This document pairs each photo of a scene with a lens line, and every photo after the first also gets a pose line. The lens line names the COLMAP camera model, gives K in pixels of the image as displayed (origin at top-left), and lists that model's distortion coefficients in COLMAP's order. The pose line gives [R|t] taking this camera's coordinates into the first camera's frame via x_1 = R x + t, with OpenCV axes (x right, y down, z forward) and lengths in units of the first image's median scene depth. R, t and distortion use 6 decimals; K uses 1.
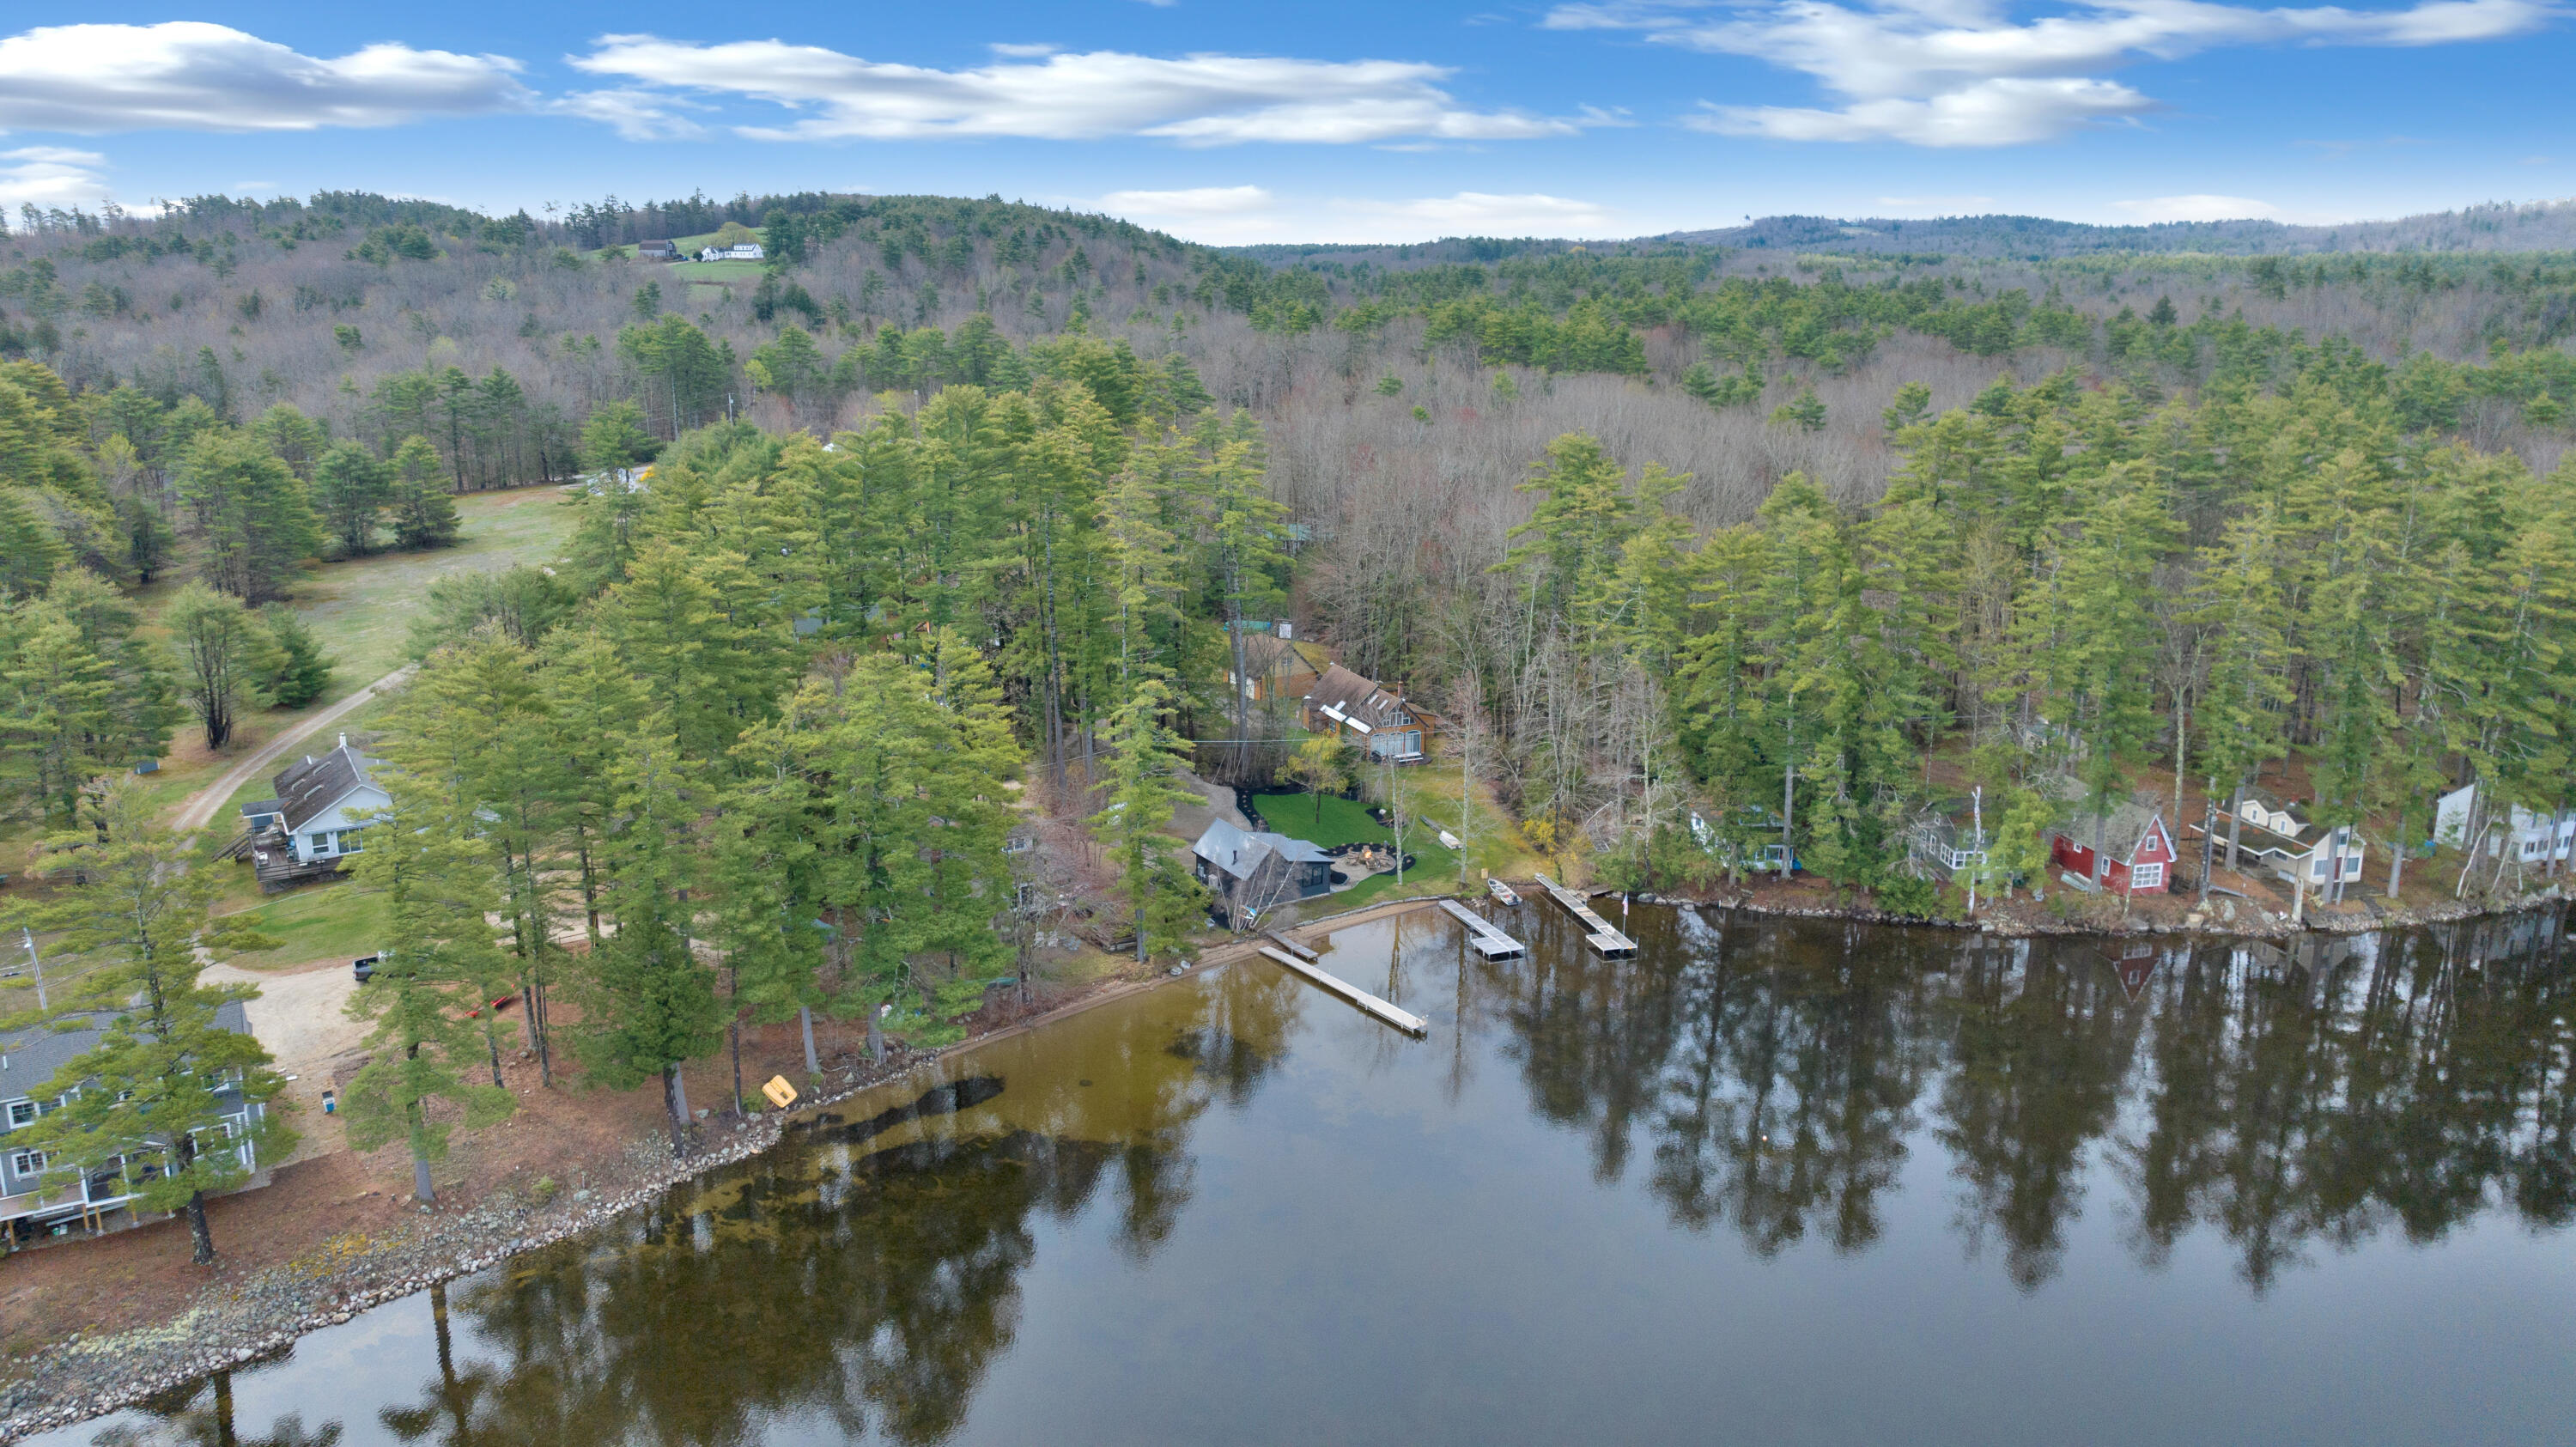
lens RADIAL K [[1835.5, 0, 1243.1], [0, 1835.5, 720.7], [0, 0, 1]] dist [-0.012020, -0.005830]
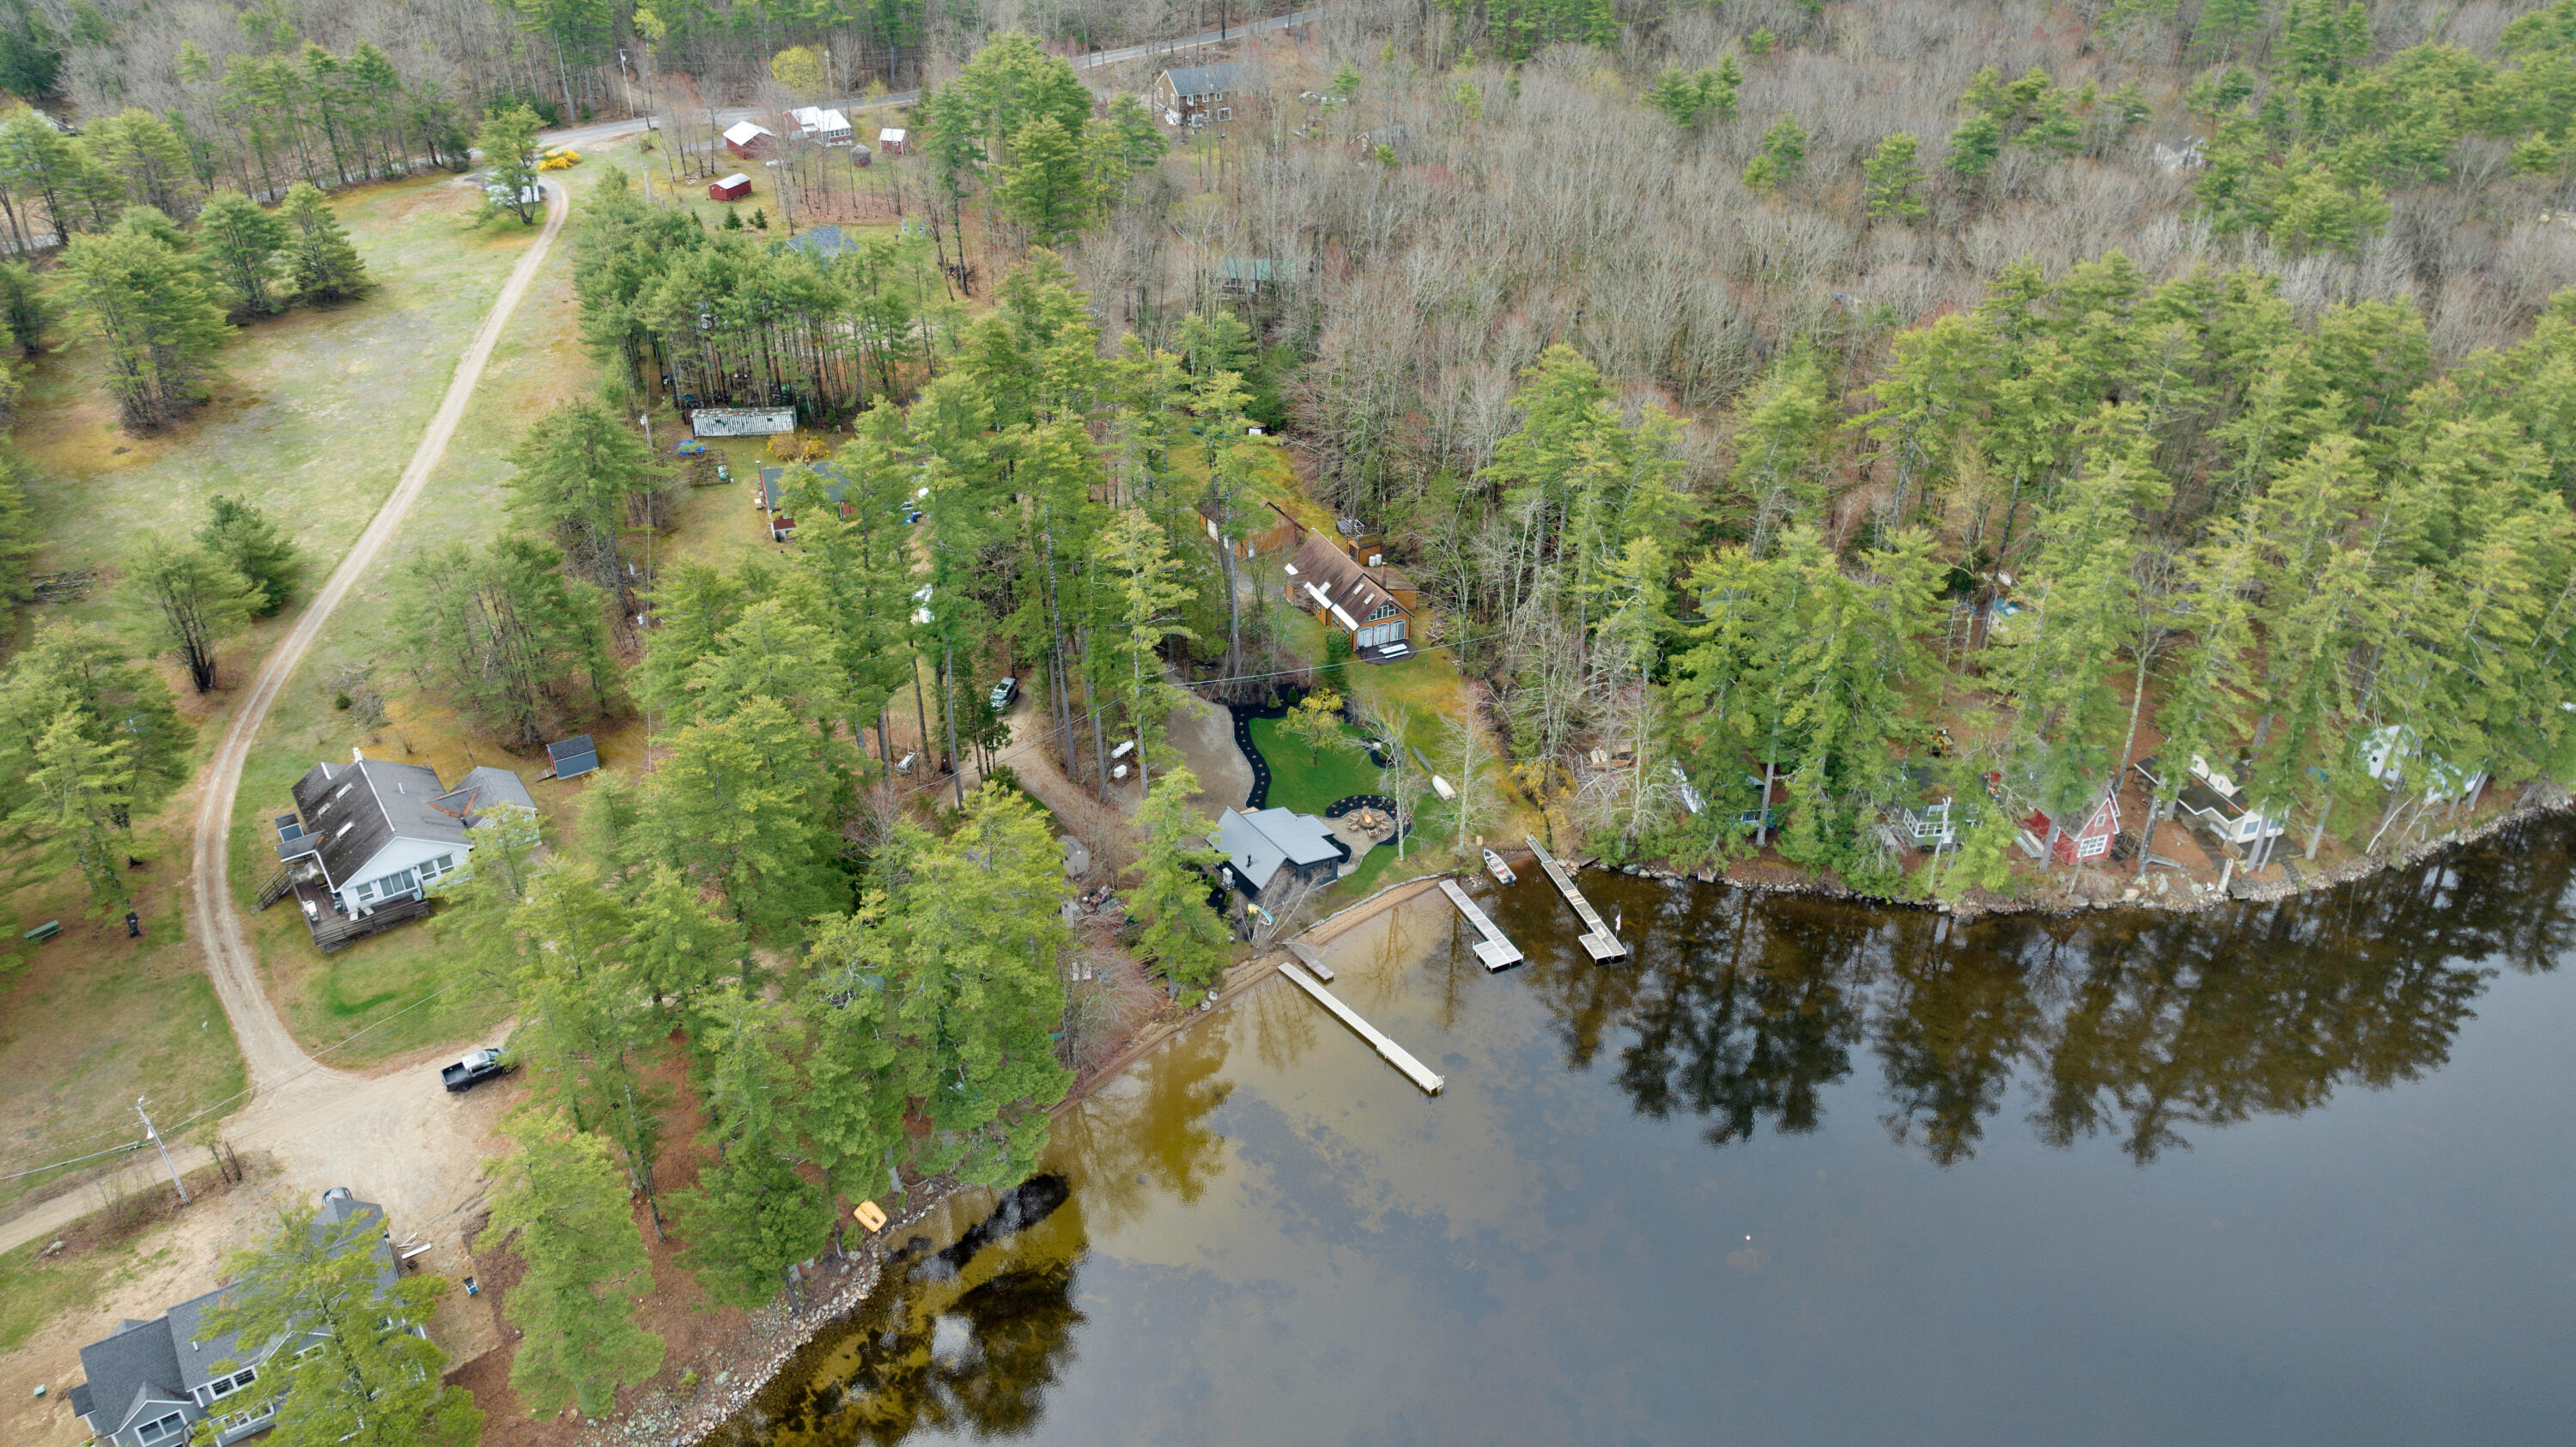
lens RADIAL K [[1830.9, 0, 1241.6], [0, 1830.9, 725.6], [0, 0, 1]] dist [-0.013588, 0.001998]
pose [[0.998354, -0.037454, 0.043432, -0.050767], [0.021635, 0.947303, 0.319608, -0.330796], [-0.053114, -0.318142, 0.946554, 0.027455]]
